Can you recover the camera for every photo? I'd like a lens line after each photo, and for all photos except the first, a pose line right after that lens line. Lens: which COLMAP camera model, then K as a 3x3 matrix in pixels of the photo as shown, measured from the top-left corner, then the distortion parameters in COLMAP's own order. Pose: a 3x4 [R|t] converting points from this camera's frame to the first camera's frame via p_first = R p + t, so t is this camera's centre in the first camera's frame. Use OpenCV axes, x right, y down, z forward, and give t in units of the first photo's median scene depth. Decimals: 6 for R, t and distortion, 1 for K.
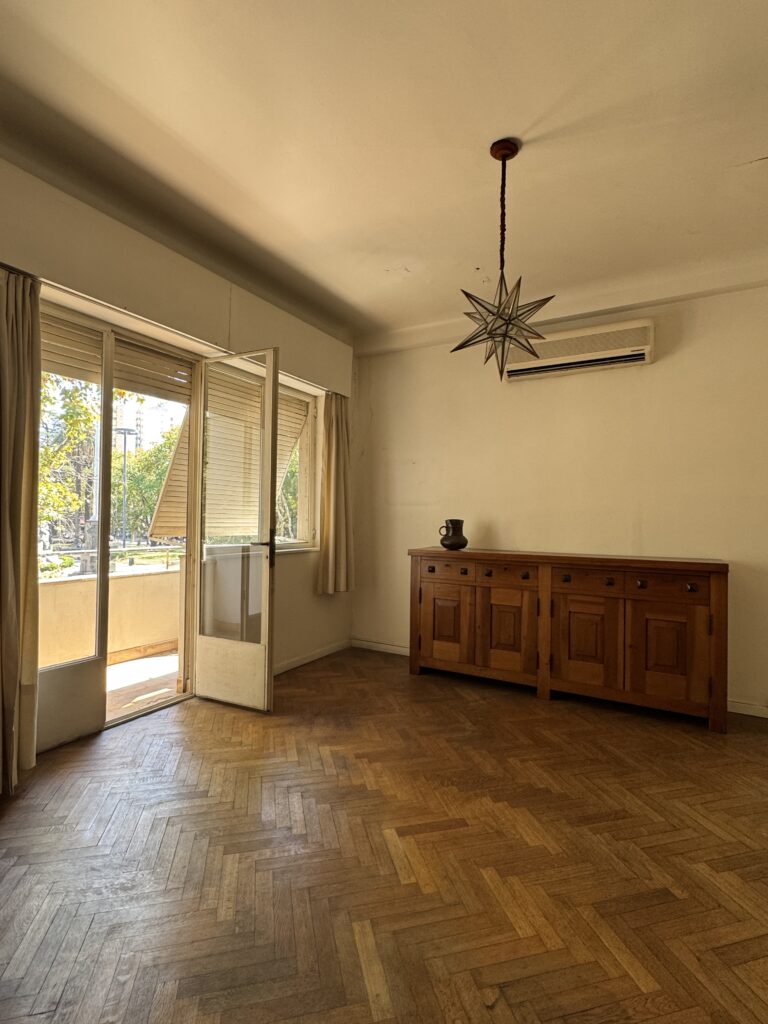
lens RADIAL K [[494.2, 0, 384.0], [0, 494.2, 512.0], [0, 0, 1]] dist [-0.002766, -0.000154]
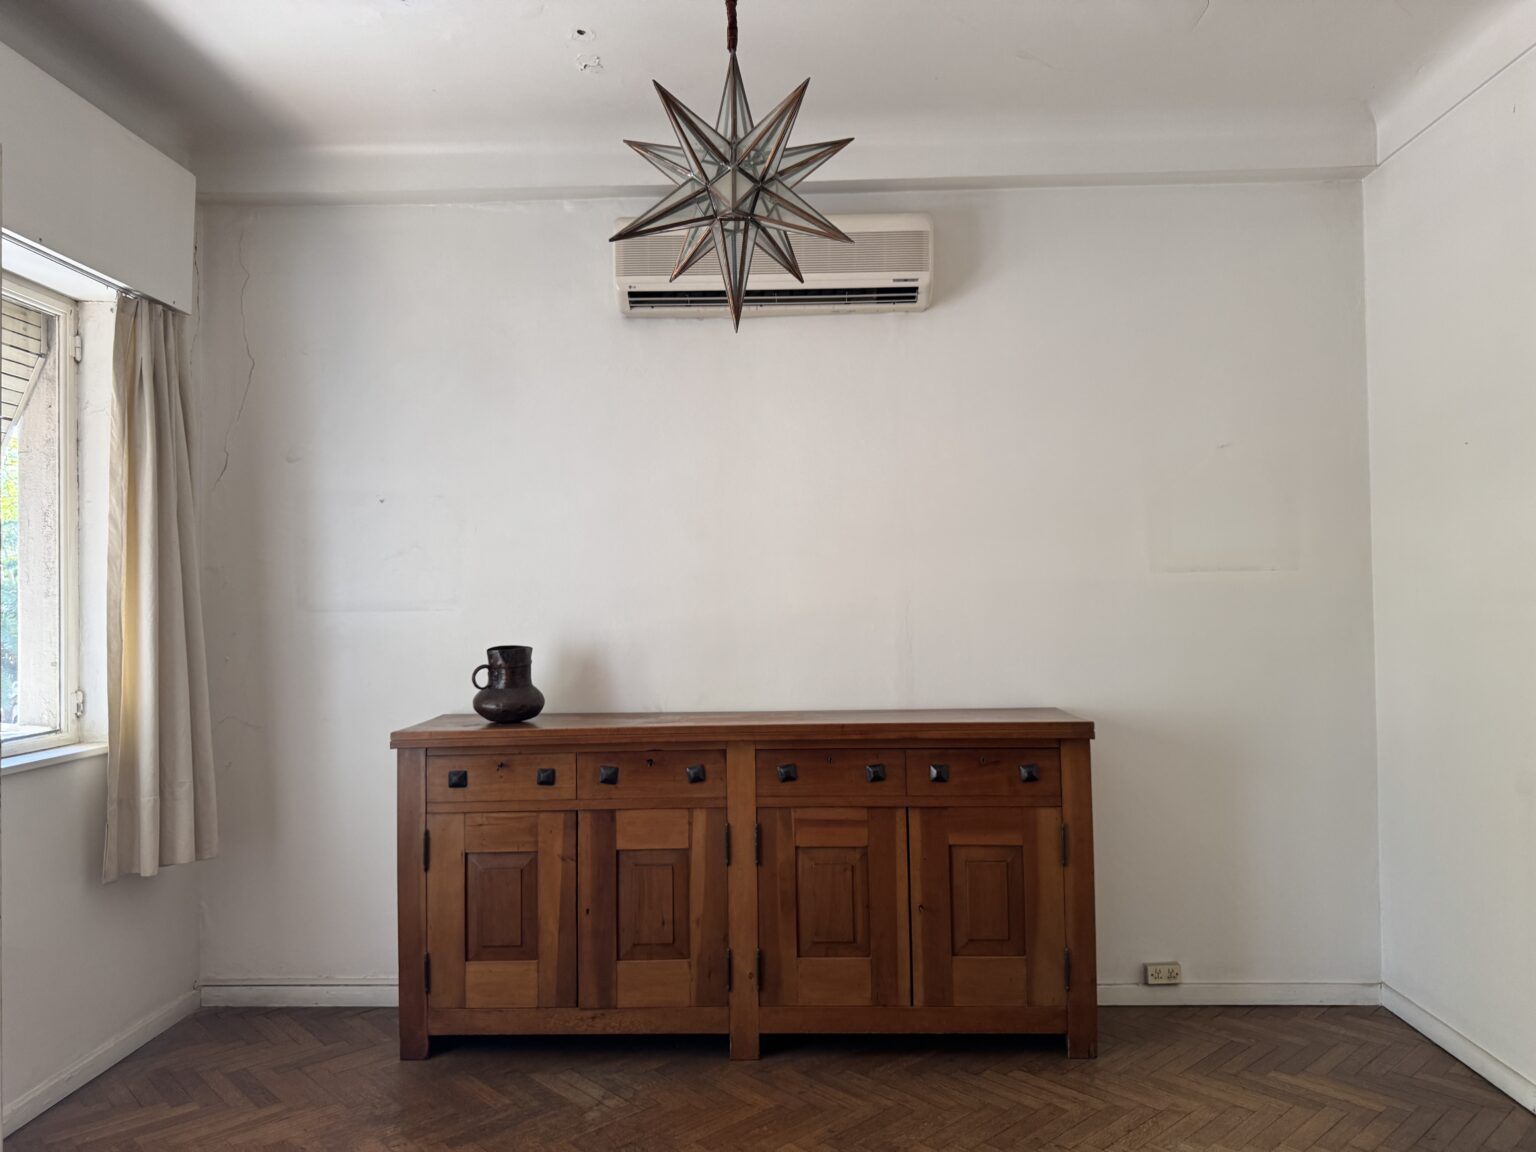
lens RADIAL K [[1089.6, 0, 768.0], [0, 1089.6, 576.0], [0, 0, 1]] dist [0.077852, -0.121207]
pose [[0.878615, -0.016589, 0.477242, -0.113939], [0.021313, 0.999763, -0.004485, -0.039823], [-0.477054, 0.014112, 0.878761, 0.137927]]
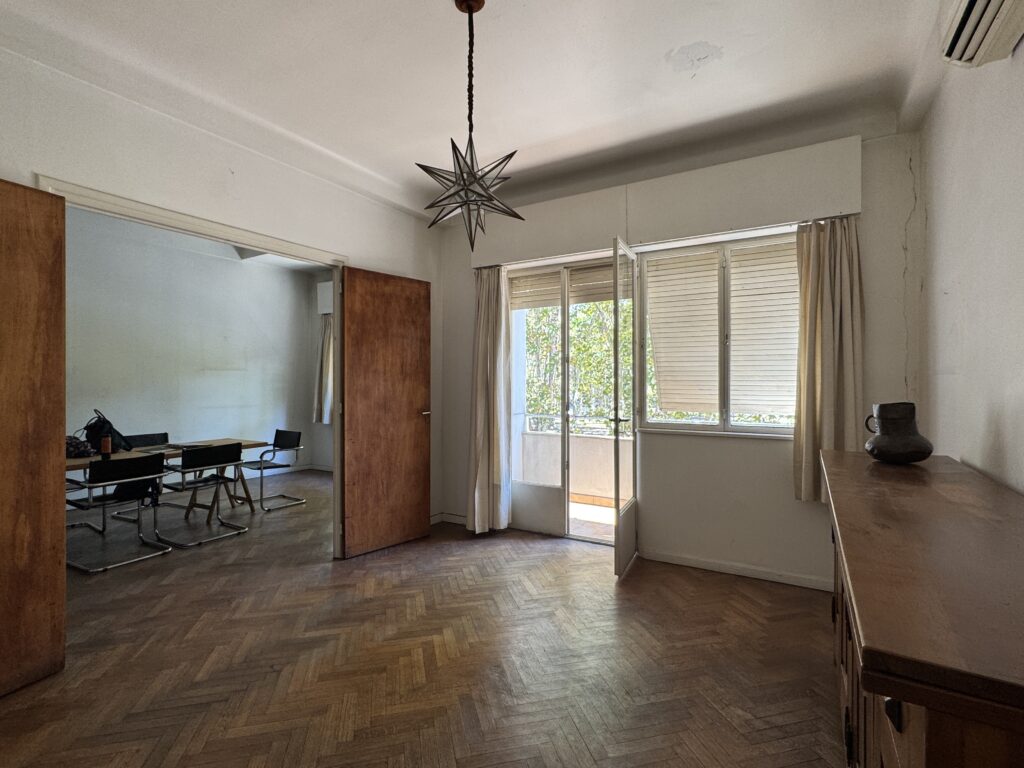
lens RADIAL K [[494.2, 0, 507.4], [0, 494.2, 380.6], [0, 0, 1]] dist [-0.002766, -0.000154]
pose [[-0.015164, -0.014984, -0.999773, 0.779613], [0.015737, 0.999760, -0.015223, -0.009020], [0.999761, -0.015964, -0.014925, 0.721915]]
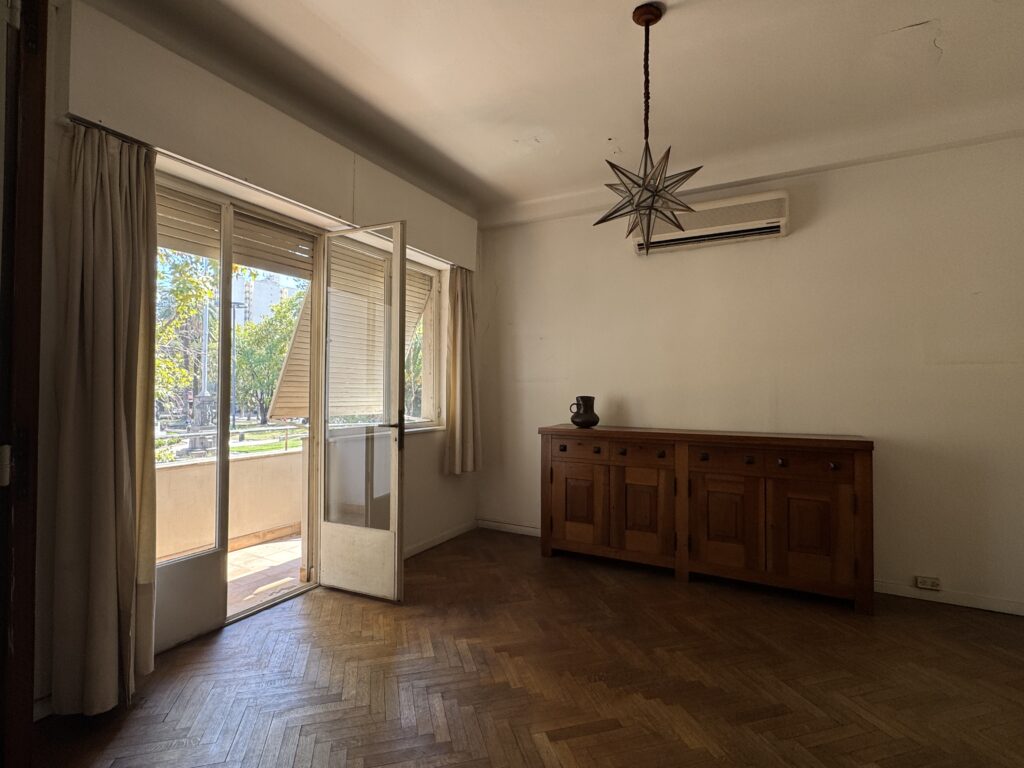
lens RADIAL K [[495.1, 0, 508.3], [0, 495.1, 380.8], [0, 0, 1]] dist [-0.002020, -0.000496]
pose [[0.999693, -0.009568, 0.022858, -0.036964], [0.009716, 0.999933, -0.006370, -0.012786], [-0.022796, 0.006591, 0.999718, 0.033714]]
